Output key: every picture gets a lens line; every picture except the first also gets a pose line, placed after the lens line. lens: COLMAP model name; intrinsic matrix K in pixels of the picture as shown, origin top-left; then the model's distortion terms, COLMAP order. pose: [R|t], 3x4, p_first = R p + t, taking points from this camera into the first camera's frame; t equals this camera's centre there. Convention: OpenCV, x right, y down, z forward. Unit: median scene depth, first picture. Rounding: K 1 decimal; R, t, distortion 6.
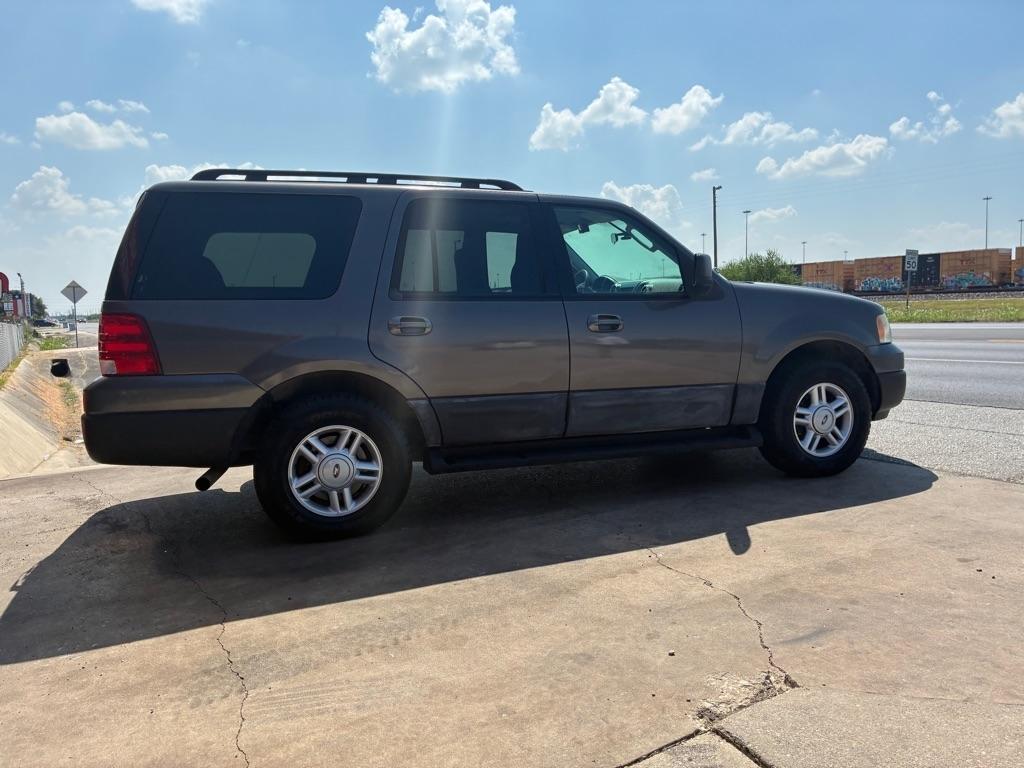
lens RADIAL K [[773.6, 0, 519.4], [0, 773.6, 378.9], [0, 0, 1]] dist [0.047614, -0.069456]
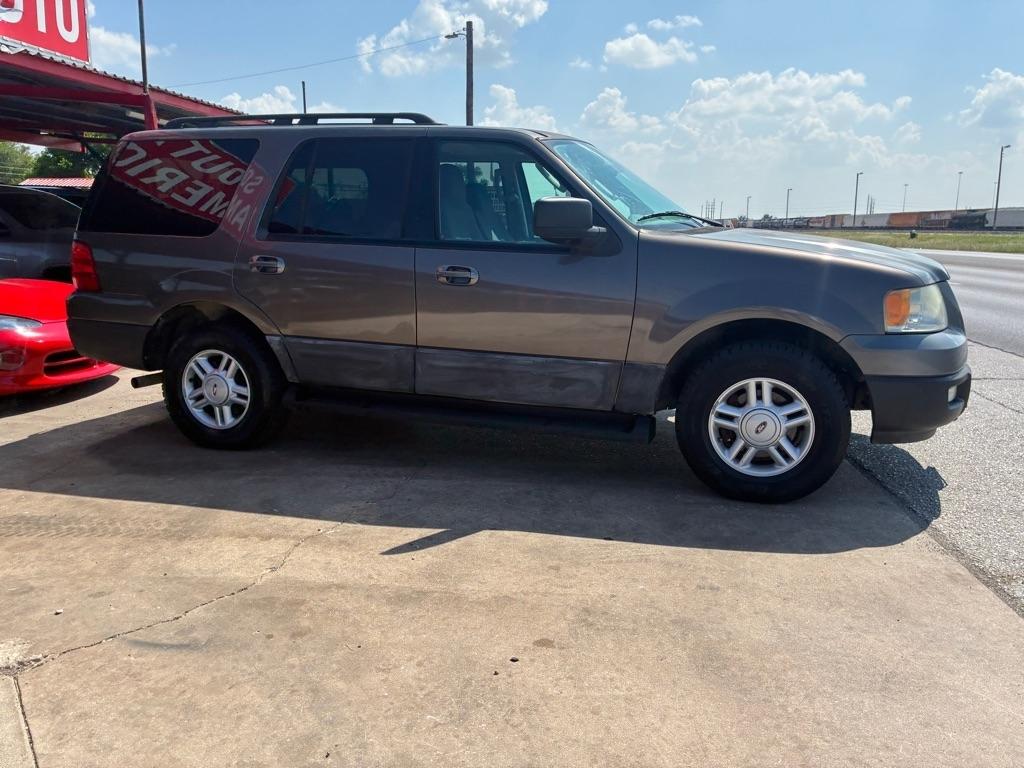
lens RADIAL K [[773.6, 0, 519.4], [0, 773.6, 378.9], [0, 0, 1]] dist [0.047614, -0.069456]
pose [[0.802132, 0.148644, -0.578351, 0.729196], [-0.086172, 0.987199, 0.134208, -0.082954], [0.590897, -0.057815, 0.804673, 0.326527]]
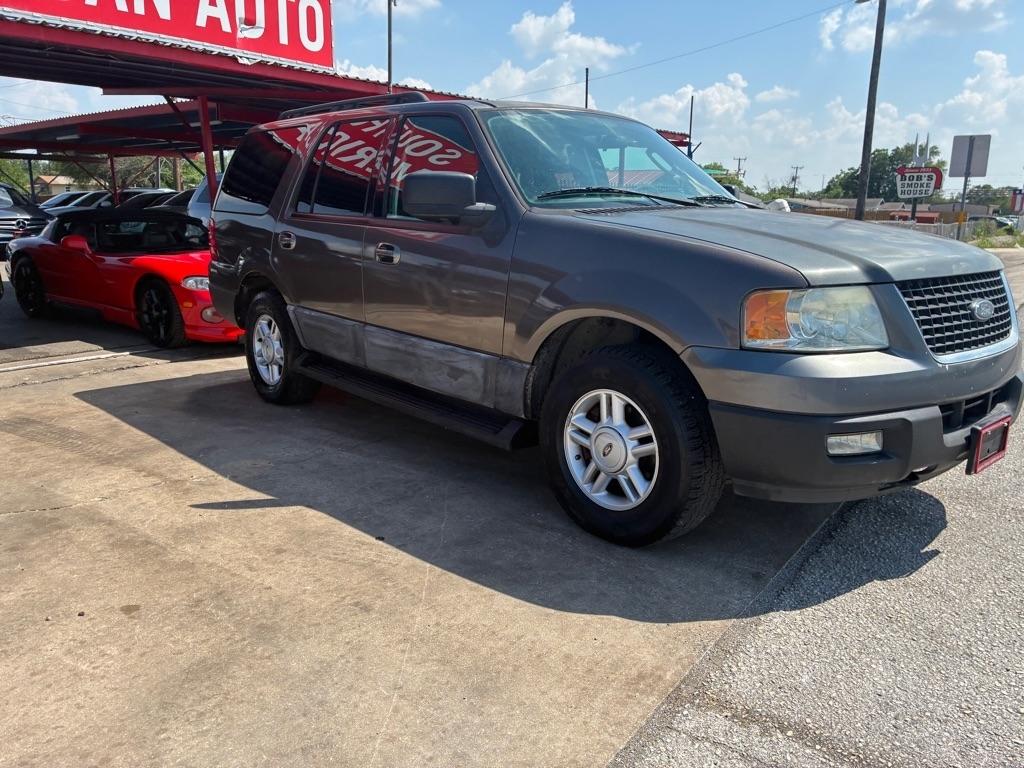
lens RADIAL K [[772.8, 0, 526.4], [0, 772.8, 388.8], [0, 0, 1]] dist [0.047104, -0.070239]
pose [[0.393783, 0.238445, -0.887738, 1.035606], [-0.110500, 0.971045, 0.211805, -0.132537], [0.912538, 0.014689, 0.408729, 0.811103]]
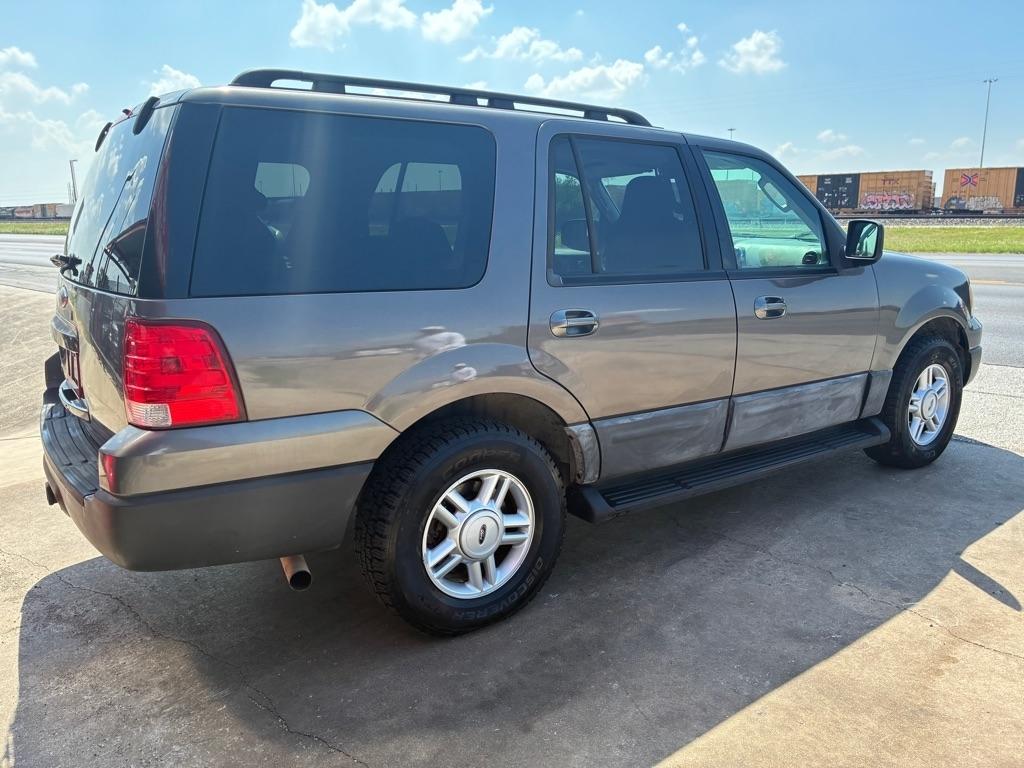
lens RADIAL K [[773.6, 0, 519.4], [0, 773.6, 378.9], [0, 0, 1]] dist [0.047614, -0.069456]
pose [[0.958917, -0.034085, 0.281633, -0.370456], [0.003825, 0.994219, 0.107304, -0.088650], [-0.283662, -0.101818, 0.953503, 0.321354]]
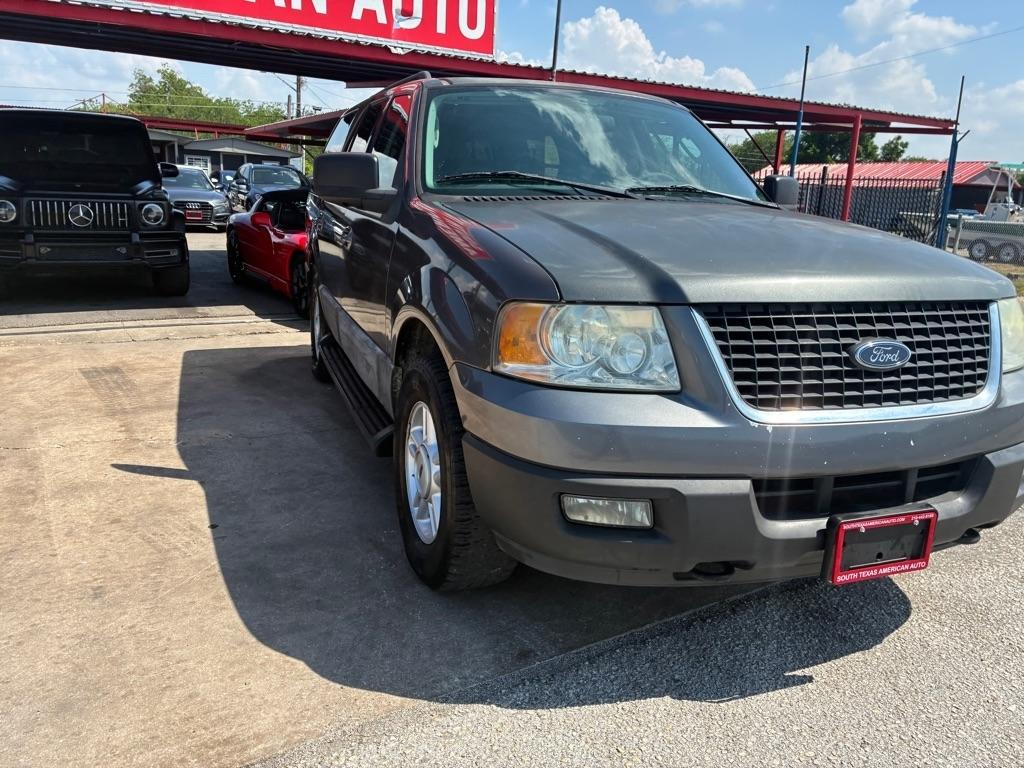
lens RADIAL K [[772.8, 0, 521.6], [0, 772.8, 381.0], [0, 0, 1]] dist [0.047423, -0.065397]
pose [[0.029244, 0.263979, -0.964085, 1.028627], [-0.136436, 0.956525, 0.257771, -0.175329], [0.990217, 0.123998, 0.063989, 1.195546]]
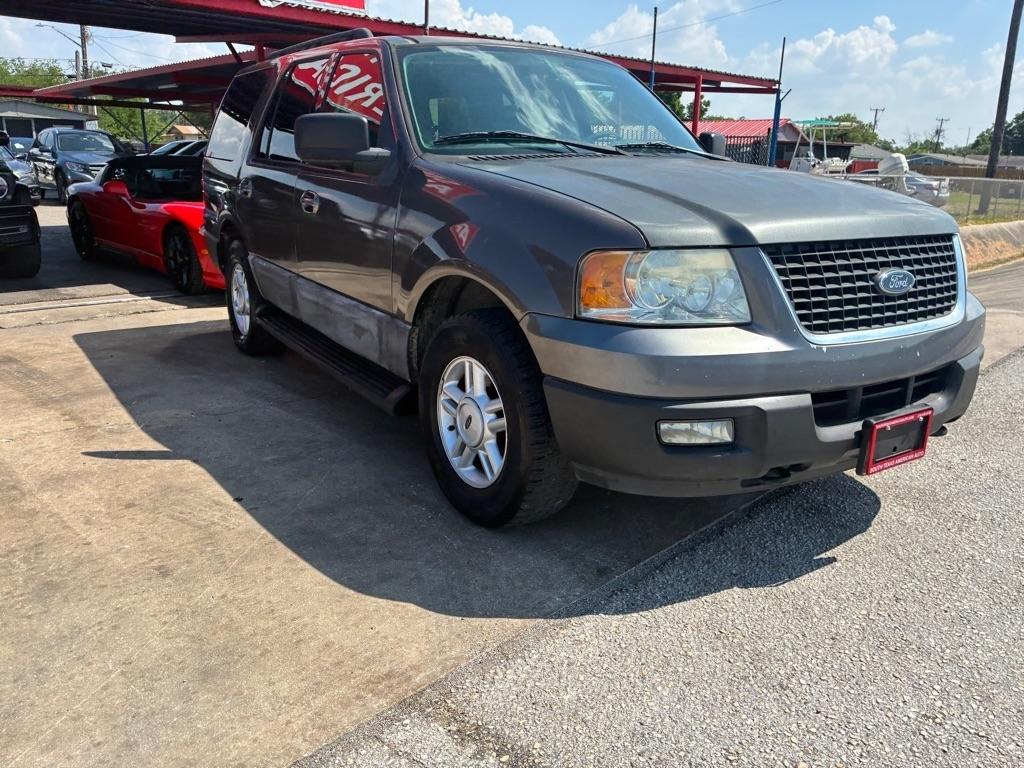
lens RADIAL K [[772.9, 0, 524.2], [0, 772.9, 395.9], [0, 0, 1]] dist [0.043477, -0.066499]
pose [[0.254142, 0.312767, -0.915199, 1.049957], [-0.121506, 0.949095, 0.290610, -0.151992], [0.959504, 0.037346, 0.279208, 1.029719]]
